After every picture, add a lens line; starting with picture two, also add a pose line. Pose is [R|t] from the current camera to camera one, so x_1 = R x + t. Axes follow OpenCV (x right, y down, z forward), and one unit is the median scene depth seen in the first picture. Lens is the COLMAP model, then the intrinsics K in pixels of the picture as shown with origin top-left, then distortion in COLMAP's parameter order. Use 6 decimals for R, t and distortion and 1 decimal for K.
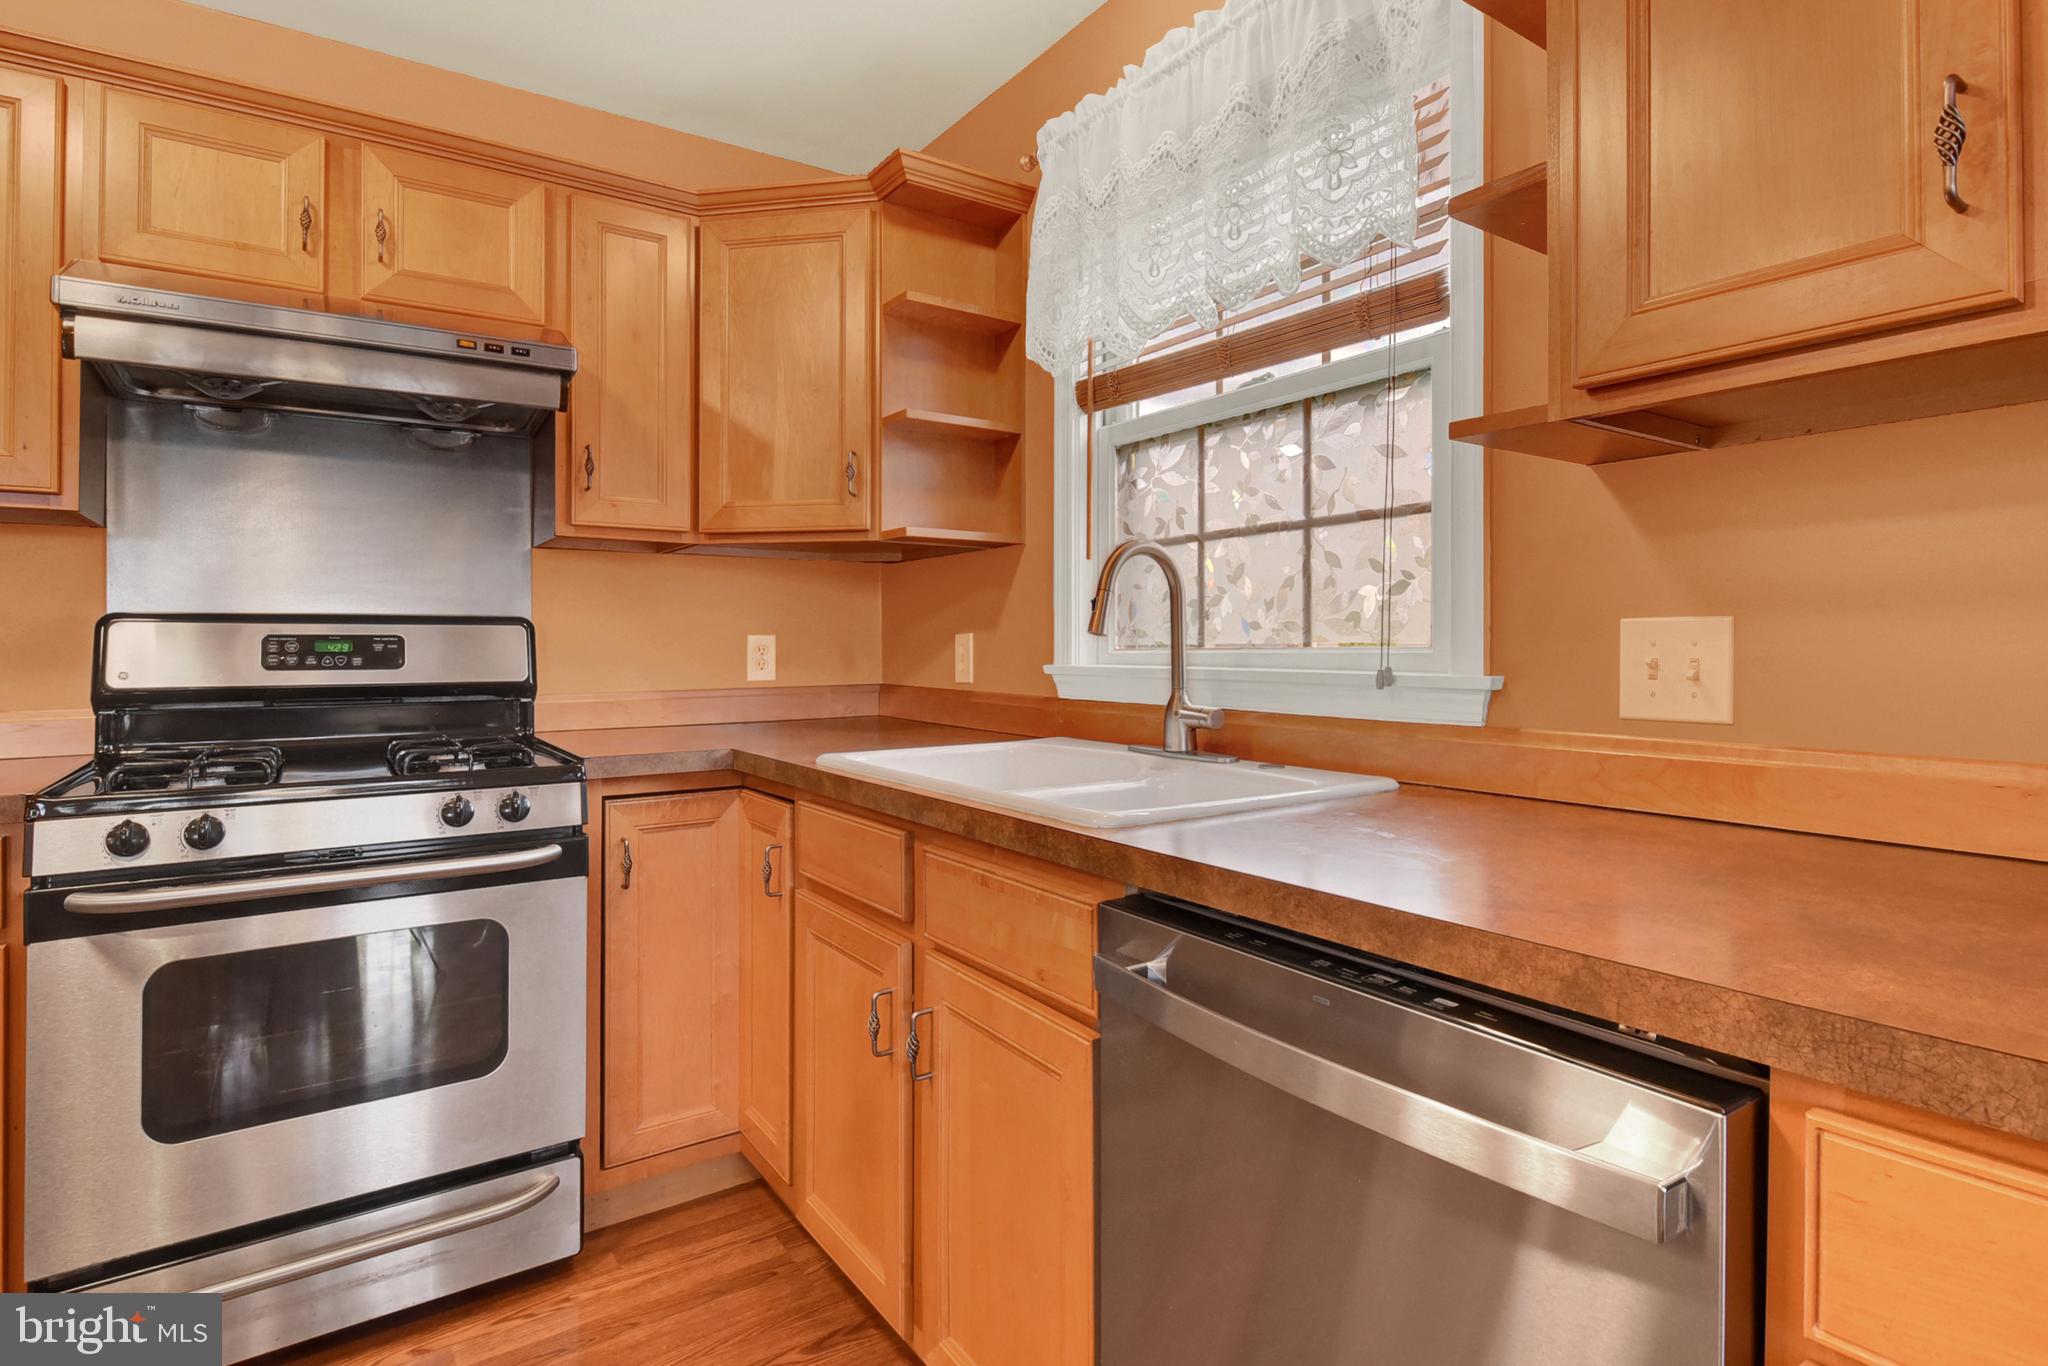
lens RADIAL K [[1059.0, 0, 1042.0], [0, 1059.0, 641.5], [0, 0, 1]] dist [0.001768, -0.001352]
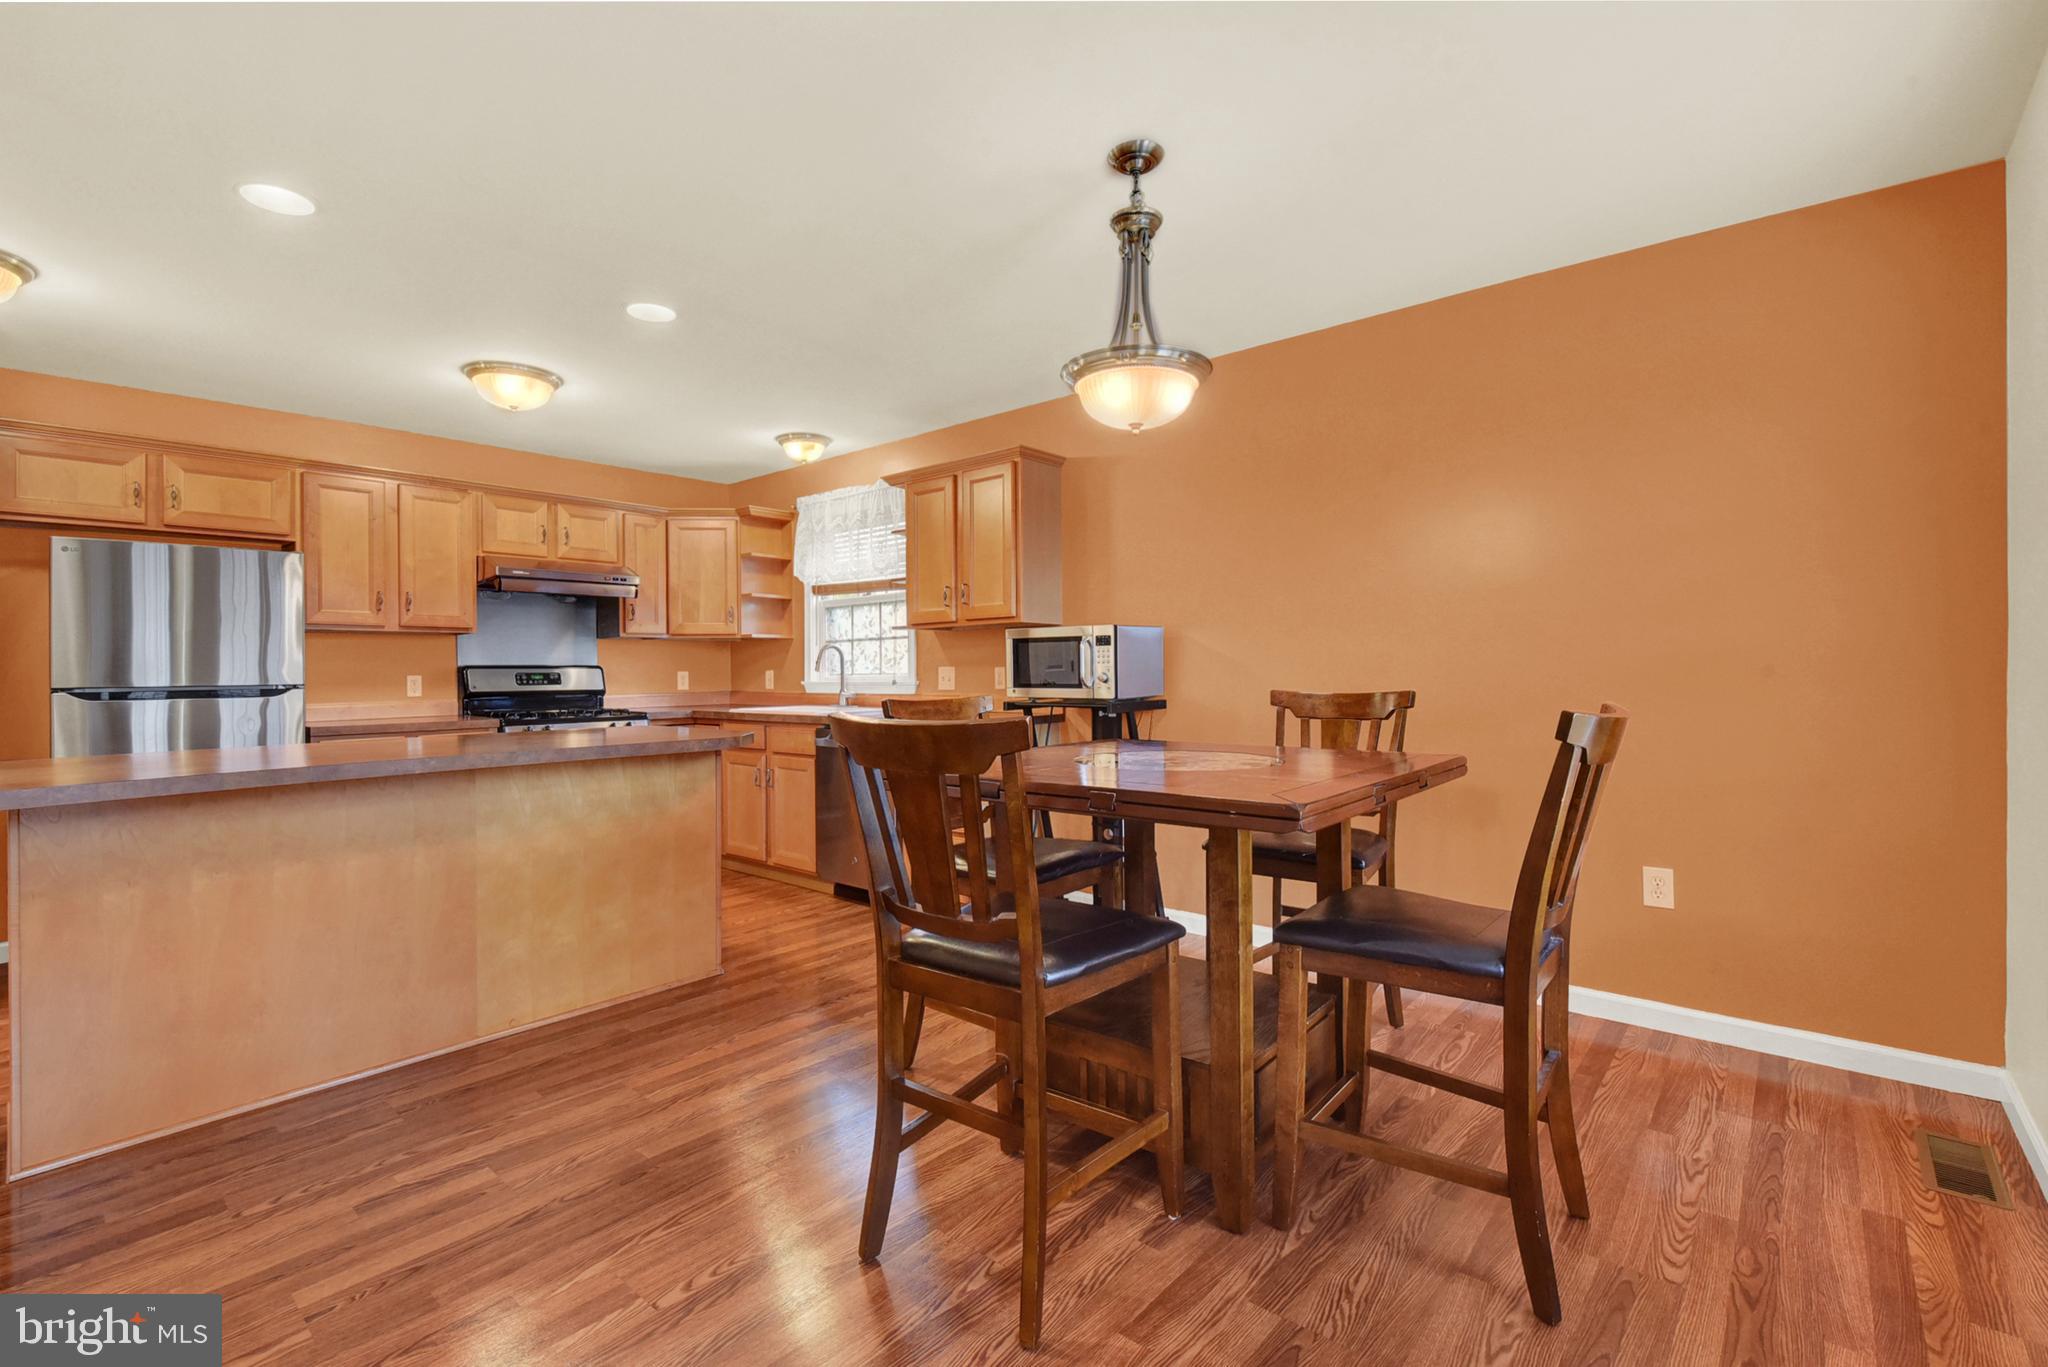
lens RADIAL K [[910.4, 0, 1041.2], [0, 910.4, 668.3], [0, 0, 1]] dist [-0.006882, -0.004457]
pose [[0.963780, -0.005194, 0.266647, -0.030211], [0.006018, 0.999979, -0.002274, -0.004752], [-0.266630, 0.003797, 0.963792, -1.677093]]
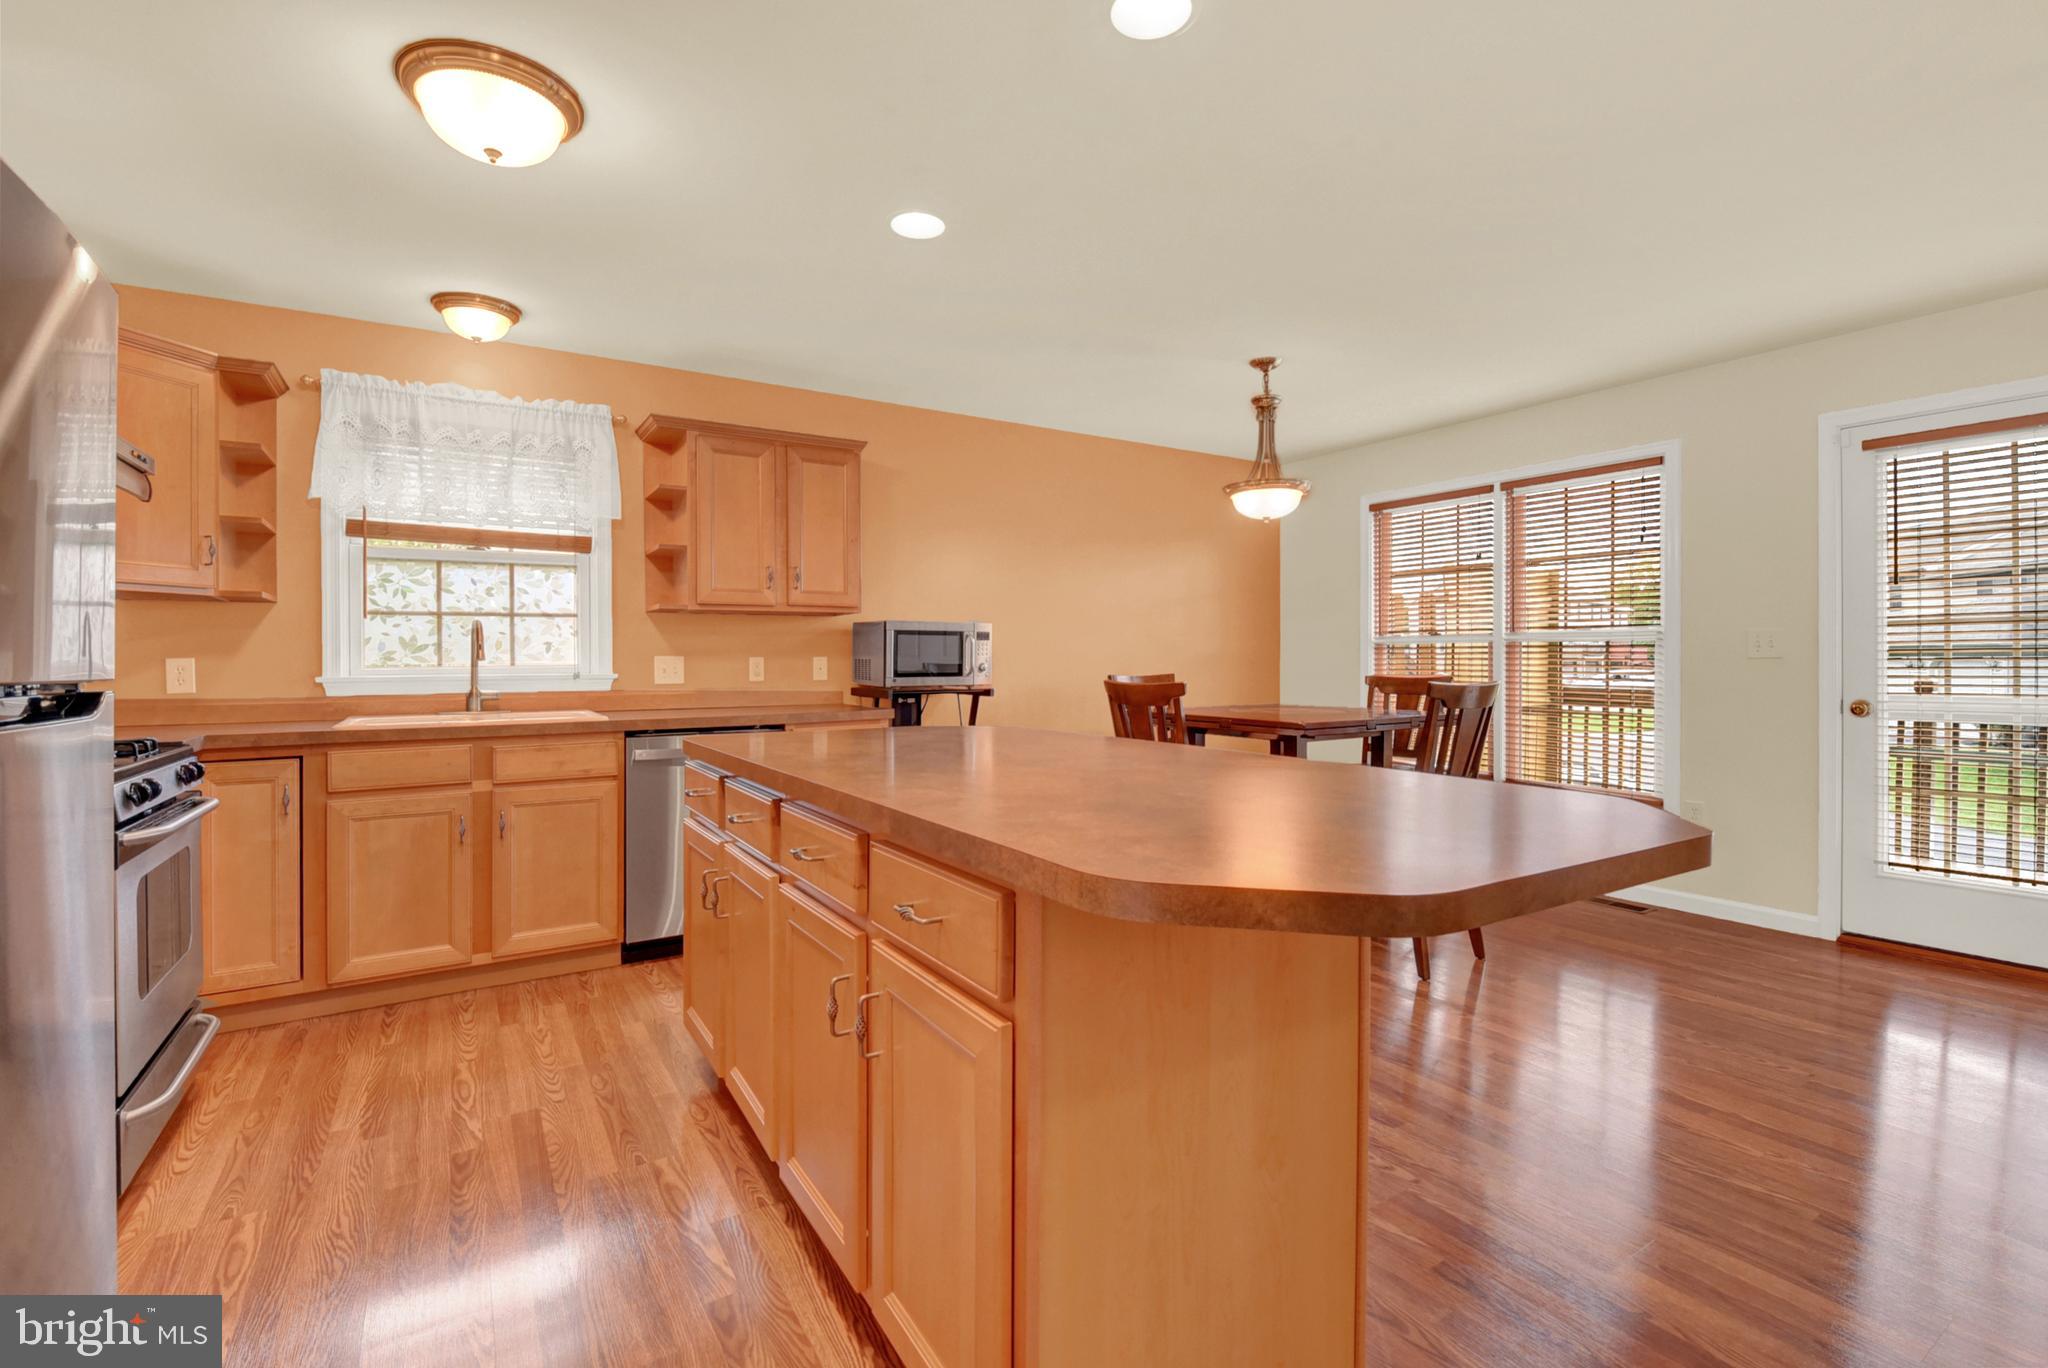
lens RADIAL K [[885.8, 0, 1027.1], [0, 885.8, 663.7], [0, 0, 1]] dist [-0.033638, -0.000948]
pose [[0.017373, -0.005258, 0.999835, -1.472715], [-0.001688, 0.999985, 0.005288, -0.009374], [-0.999848, -0.001780, 0.017364, -0.188882]]
